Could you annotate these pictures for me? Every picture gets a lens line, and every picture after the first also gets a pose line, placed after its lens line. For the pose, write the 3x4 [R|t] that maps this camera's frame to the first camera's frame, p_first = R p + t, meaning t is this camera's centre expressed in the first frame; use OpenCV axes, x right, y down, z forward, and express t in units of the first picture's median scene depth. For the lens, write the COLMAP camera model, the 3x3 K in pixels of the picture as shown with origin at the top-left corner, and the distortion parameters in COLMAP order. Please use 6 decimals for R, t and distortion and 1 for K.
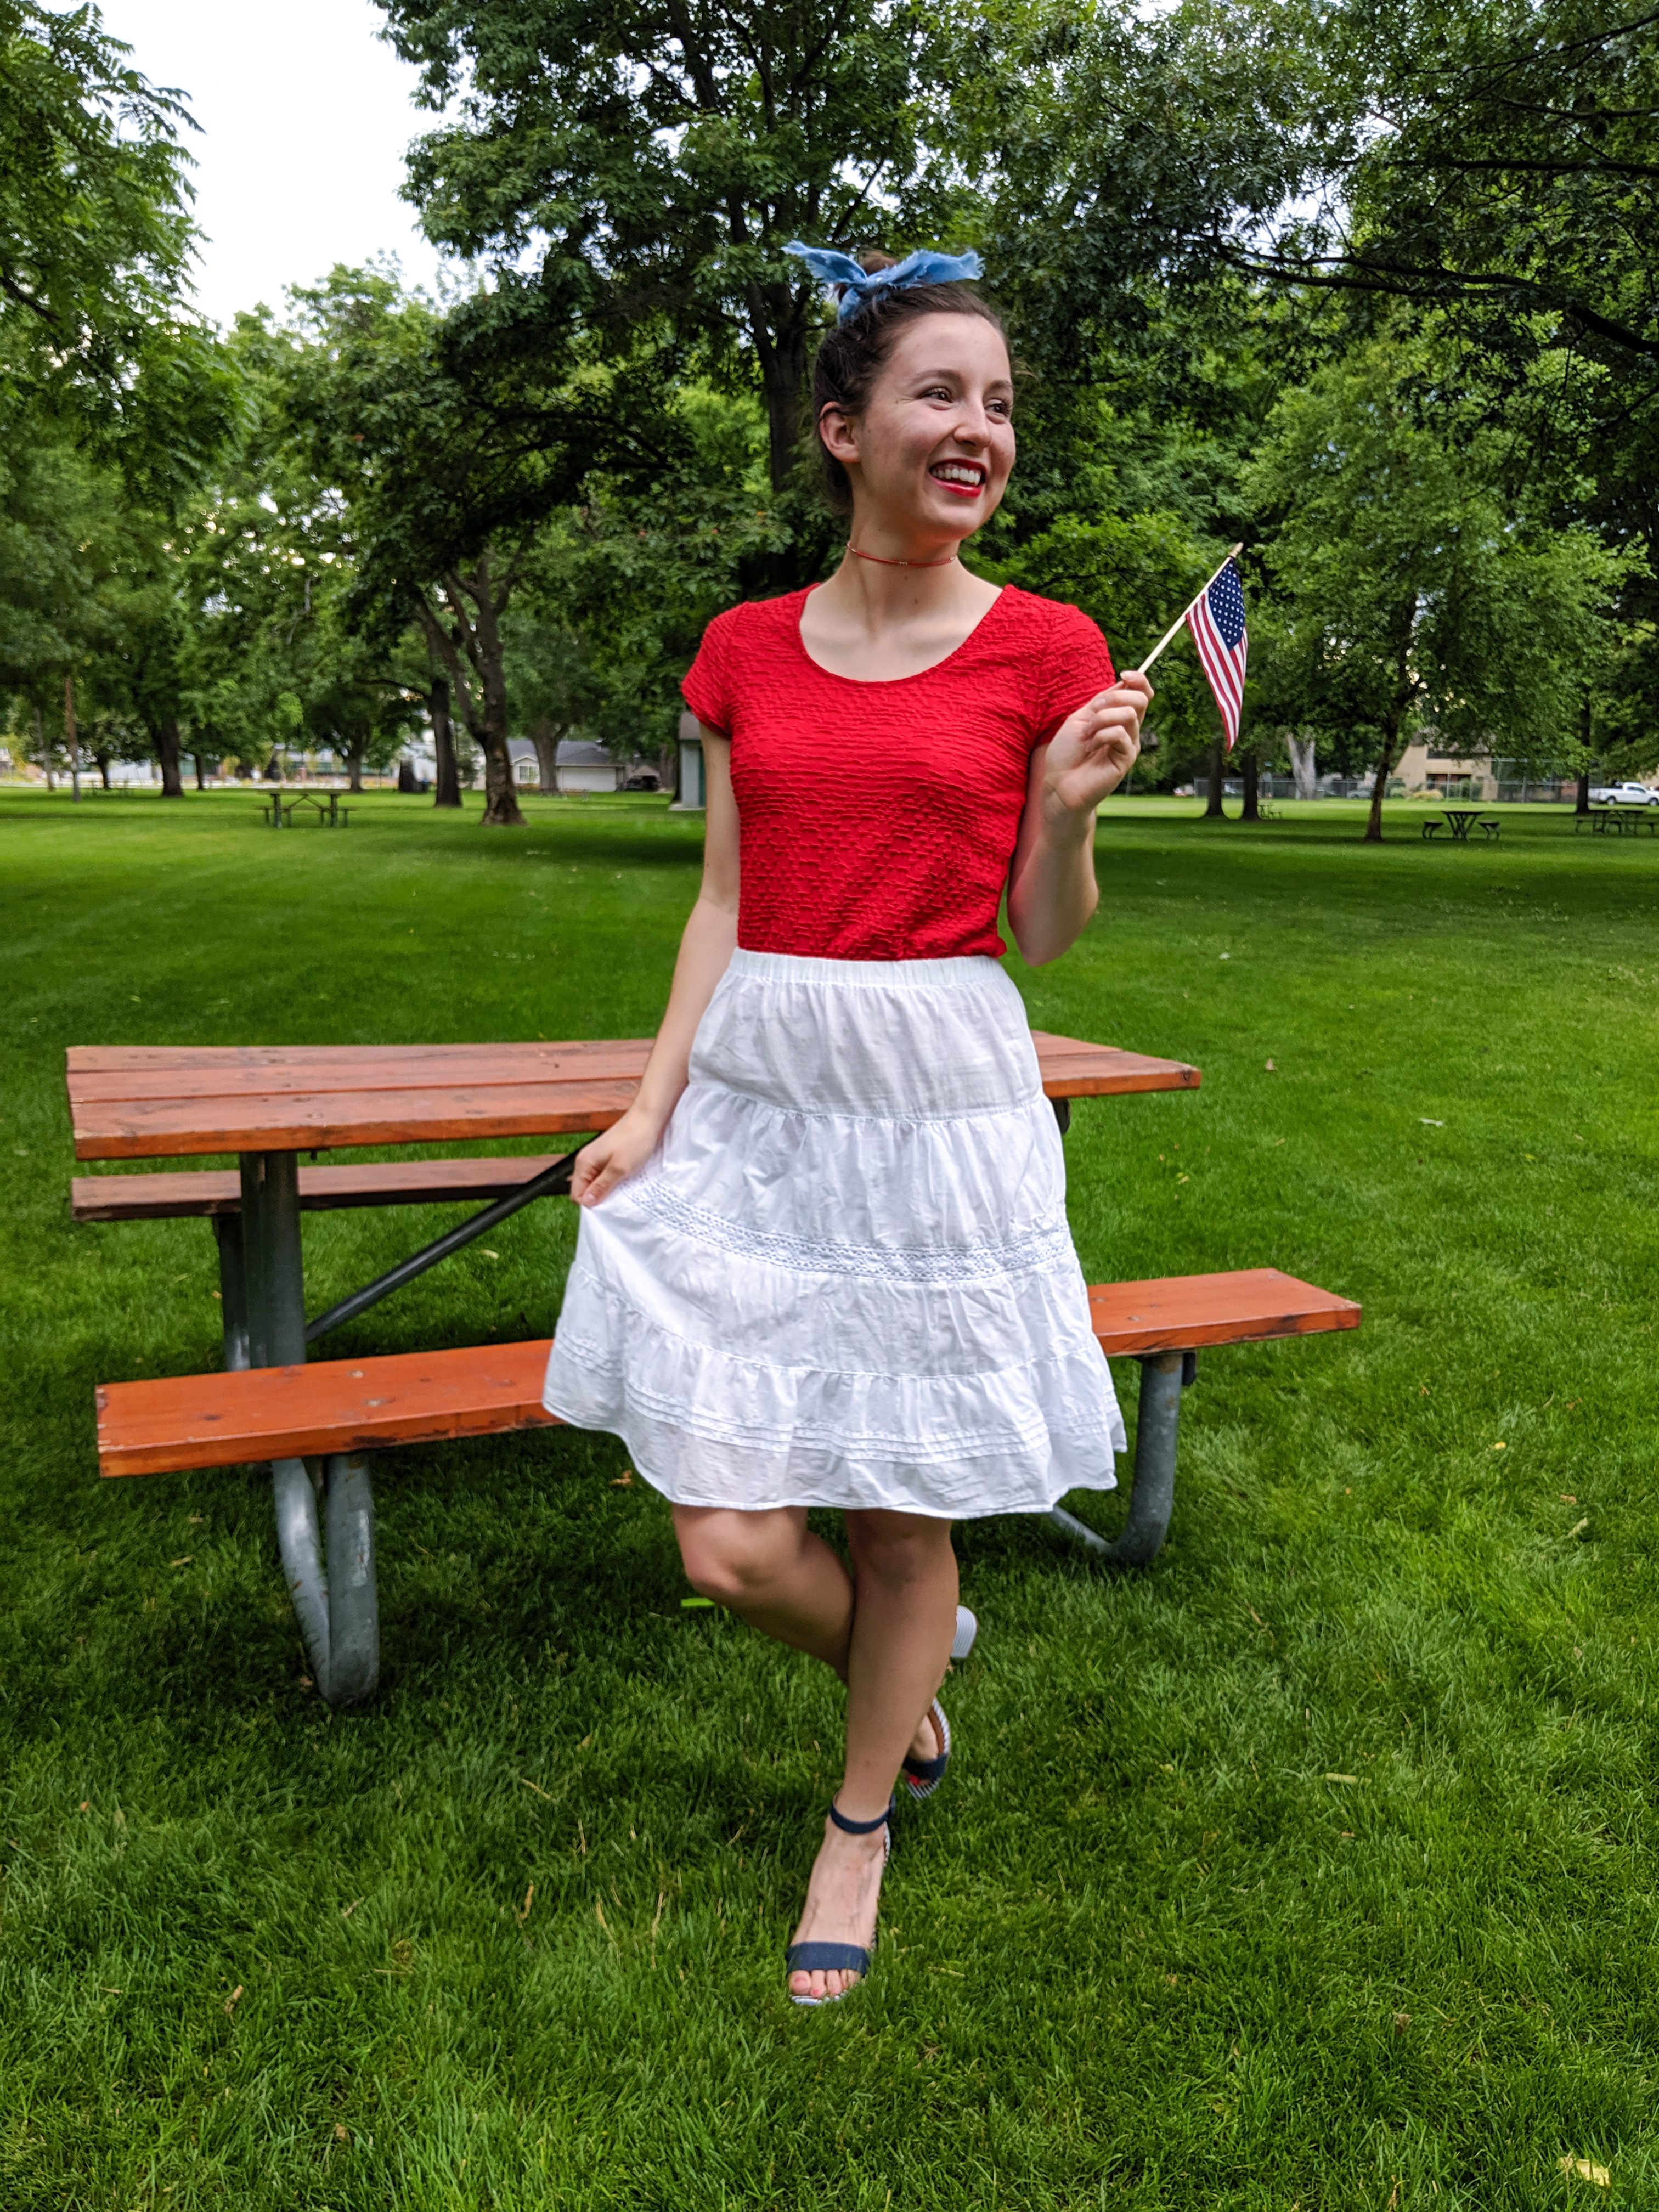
lens RADIAL K [[1756.4, 0, 789.5], [0, 1756.4, 1147.6], [0, 0, 1]] dist [-0.030757, 0.016652]
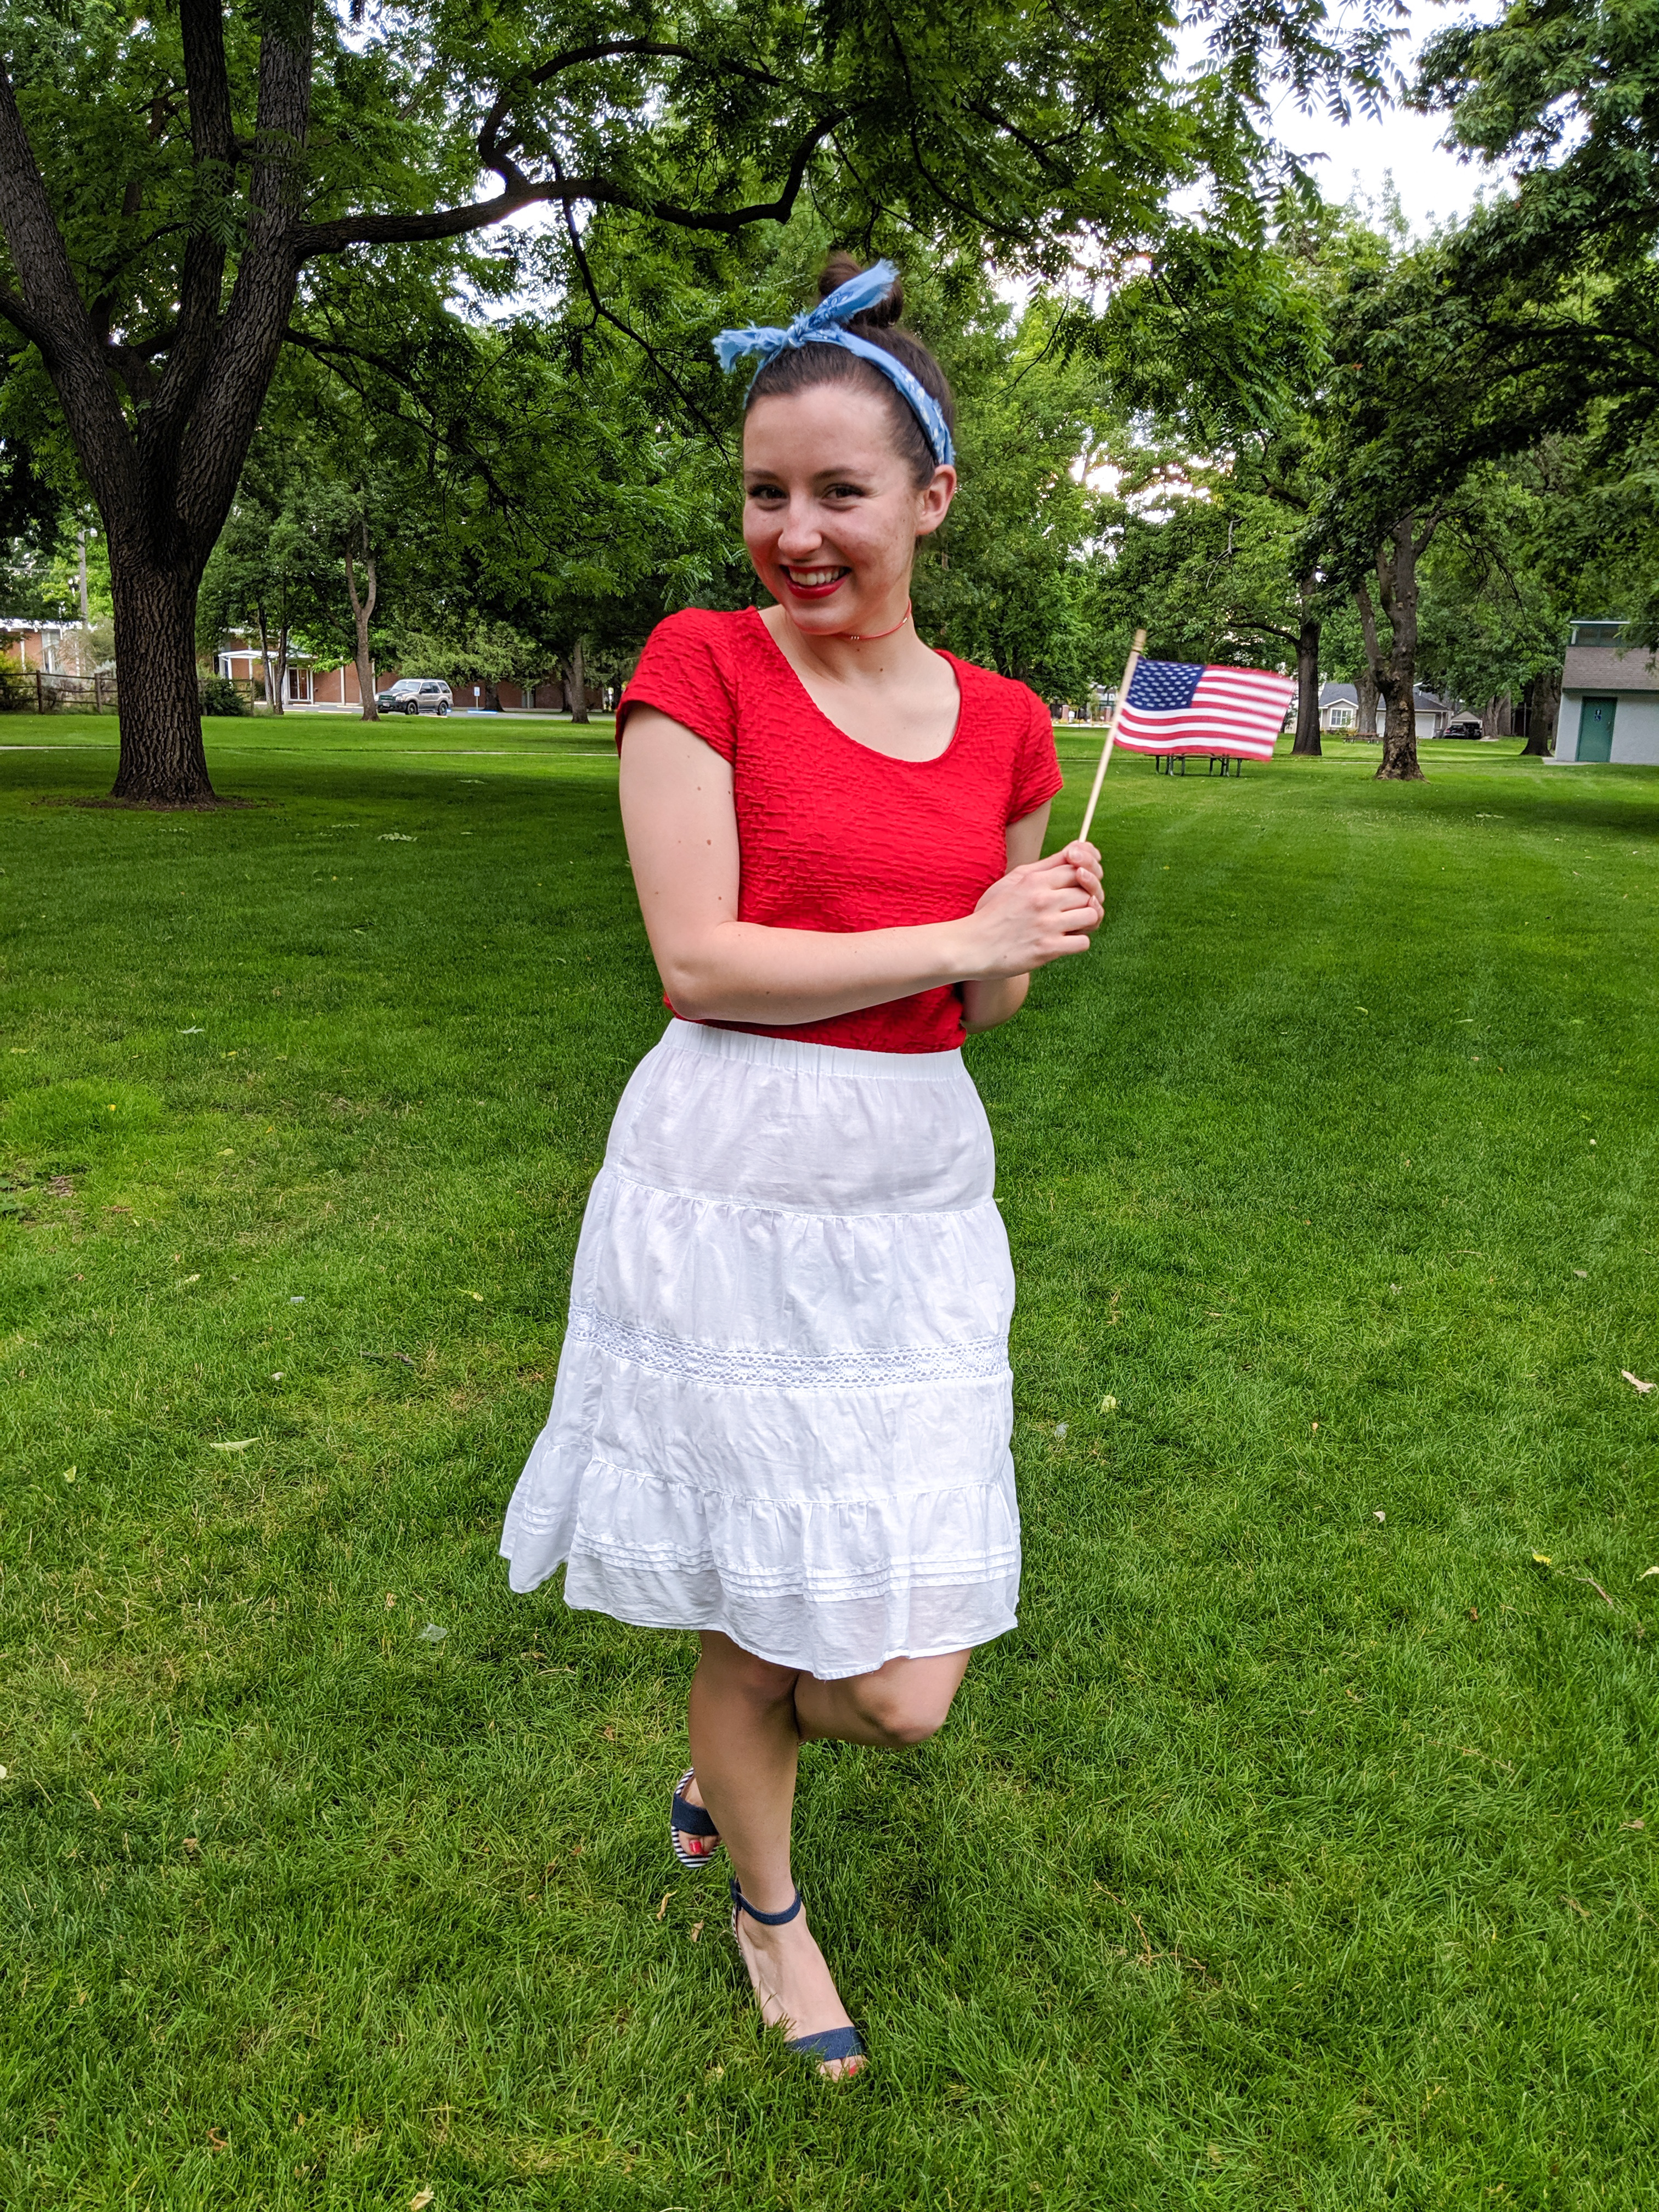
lens RADIAL K [[1746.6, 0, 897.6], [0, 1746.6, 1106.5], [0, 0, 1]] dist [-0.001852, 0.005075]
pose [[0.931365, 0.096681, -0.351016, -0.106858], [-0.092931, 0.995291, 0.027556, -0.015042], [0.352027, 0.006955, 0.935964, 0.039650]]
